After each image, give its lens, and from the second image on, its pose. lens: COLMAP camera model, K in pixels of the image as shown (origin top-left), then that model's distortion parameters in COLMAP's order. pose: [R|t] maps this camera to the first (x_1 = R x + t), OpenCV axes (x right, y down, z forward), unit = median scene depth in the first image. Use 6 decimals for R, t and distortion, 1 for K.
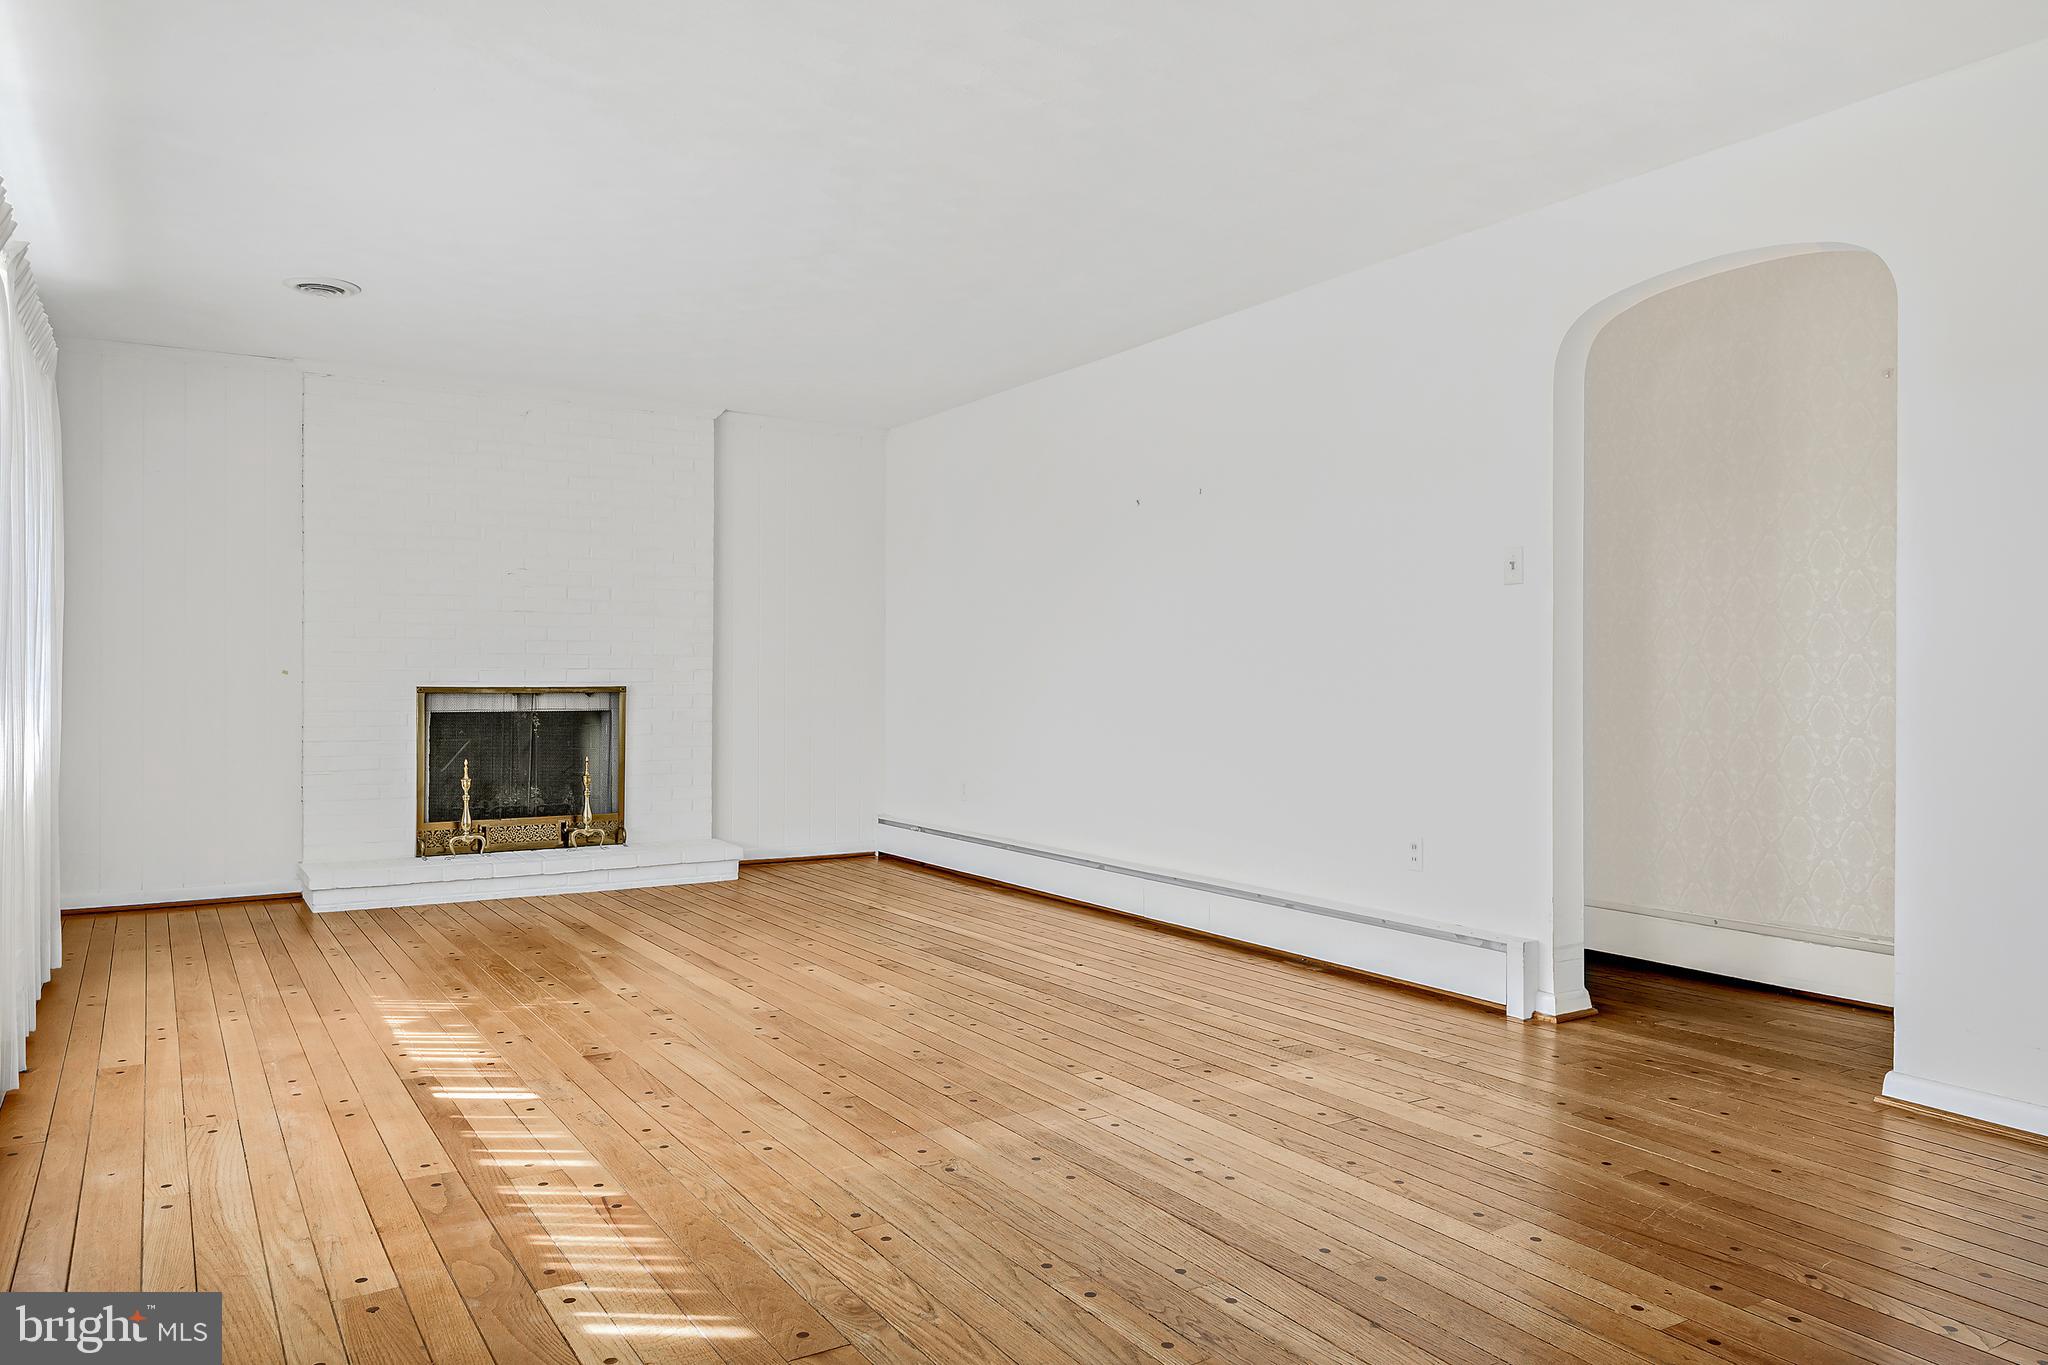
lens RADIAL K [[1376.8, 0, 1024.0], [0, 1376.8, 682.5], [0, 0, 1]] dist [0.002386, 0.001105]
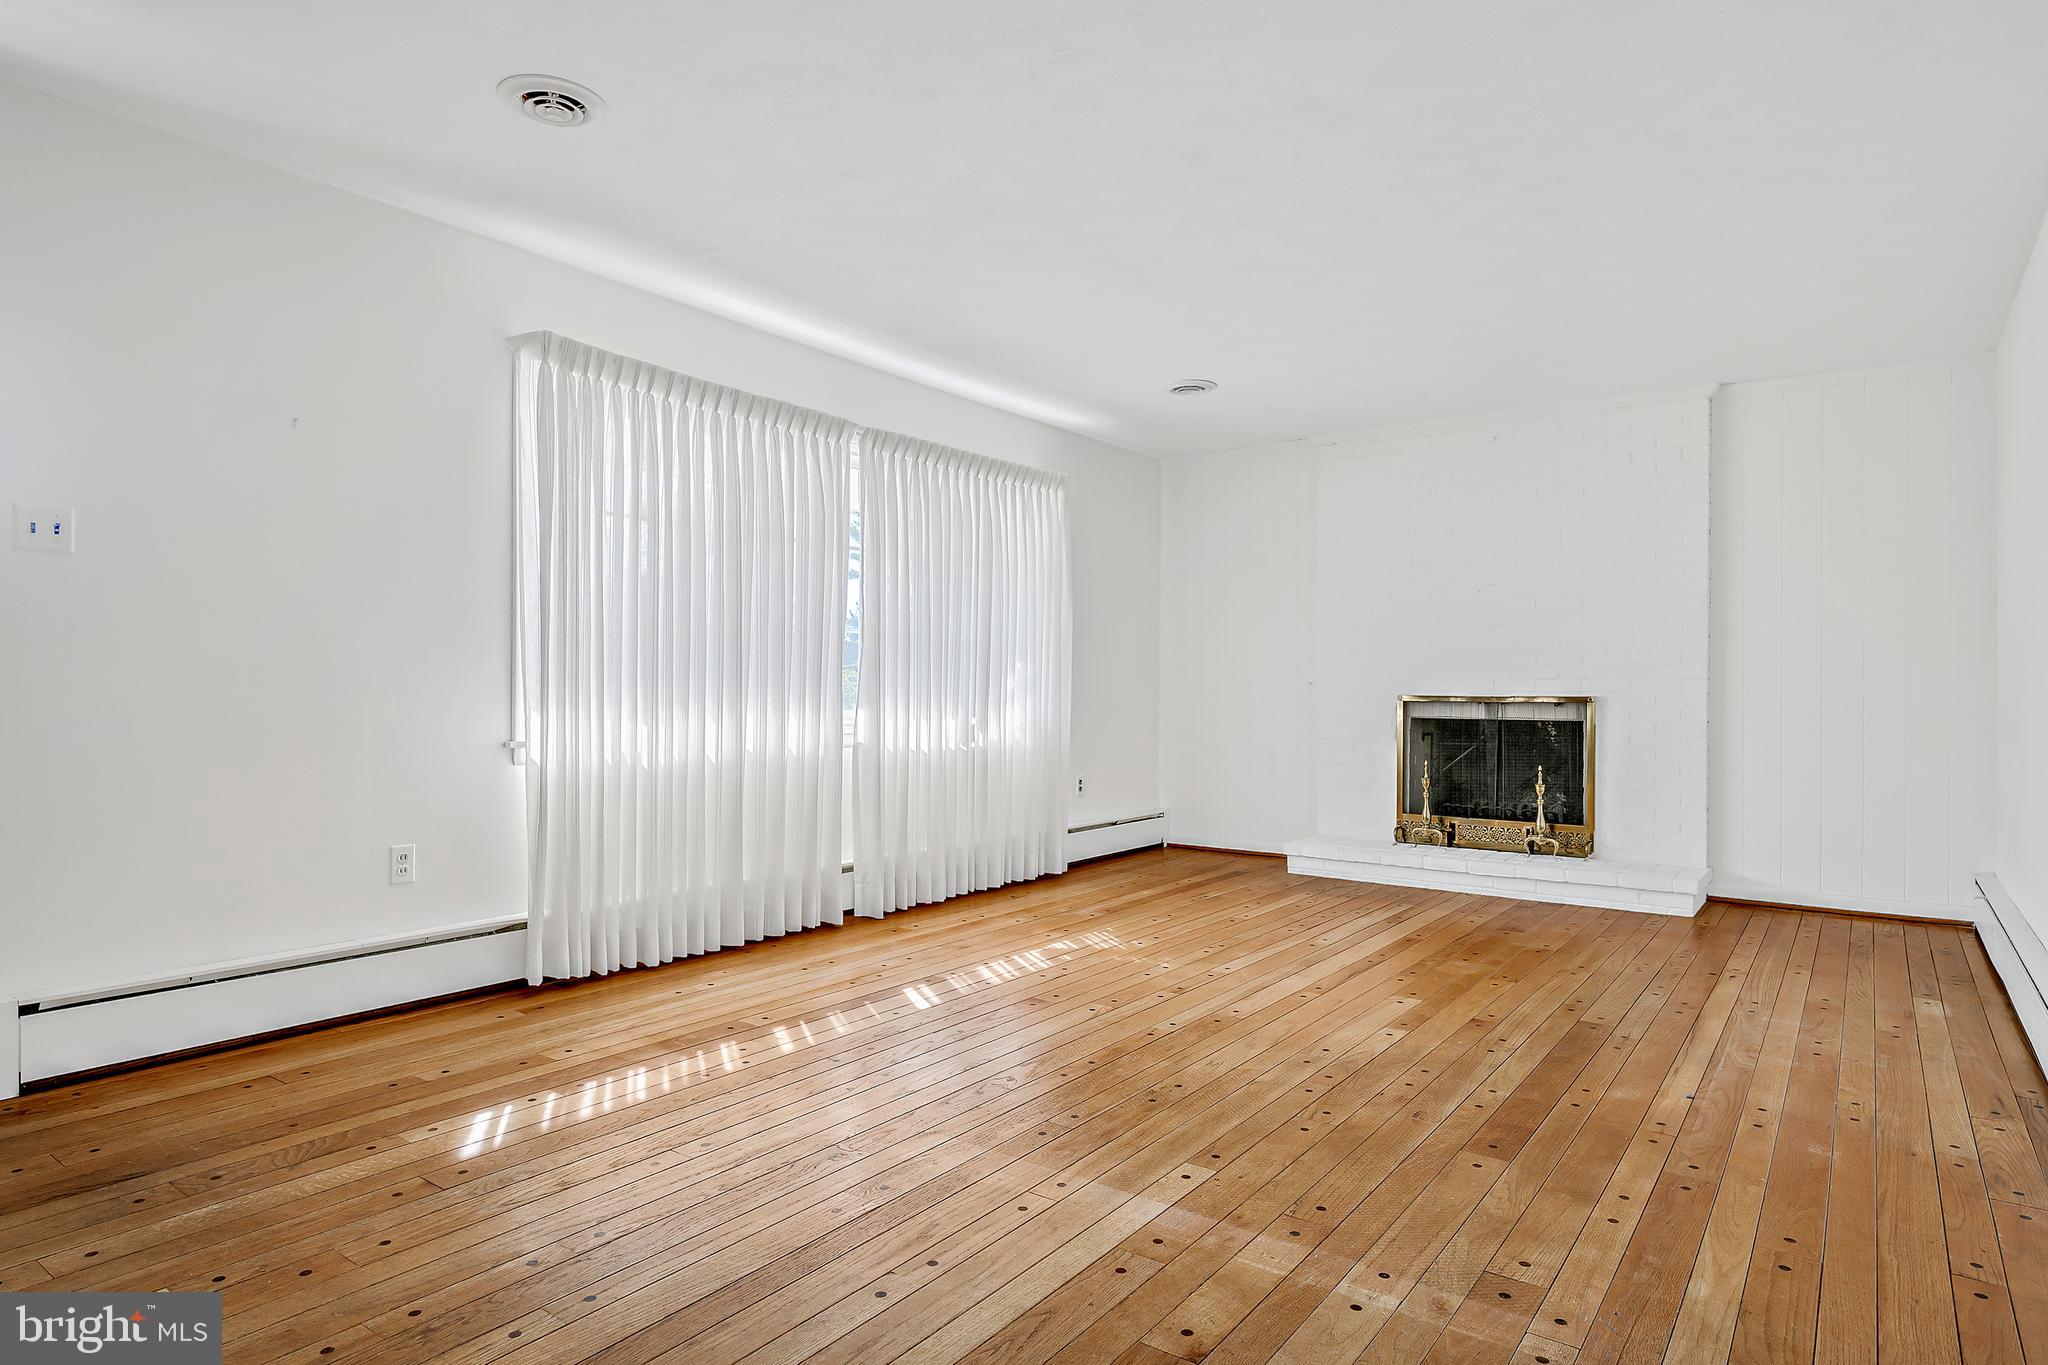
lens RADIAL K [[1152.0, 0, 1024.0], [0, 1152.0, 682.5], [0, 0, 1]] dist [0.001838, 0.001159]
pose [[0.365709, -0.005537, -0.930713, 0.346213], [-0.008503, 0.999921, -0.009290, 0.003933], [0.930690, 0.011311, 0.365633, 0.356163]]
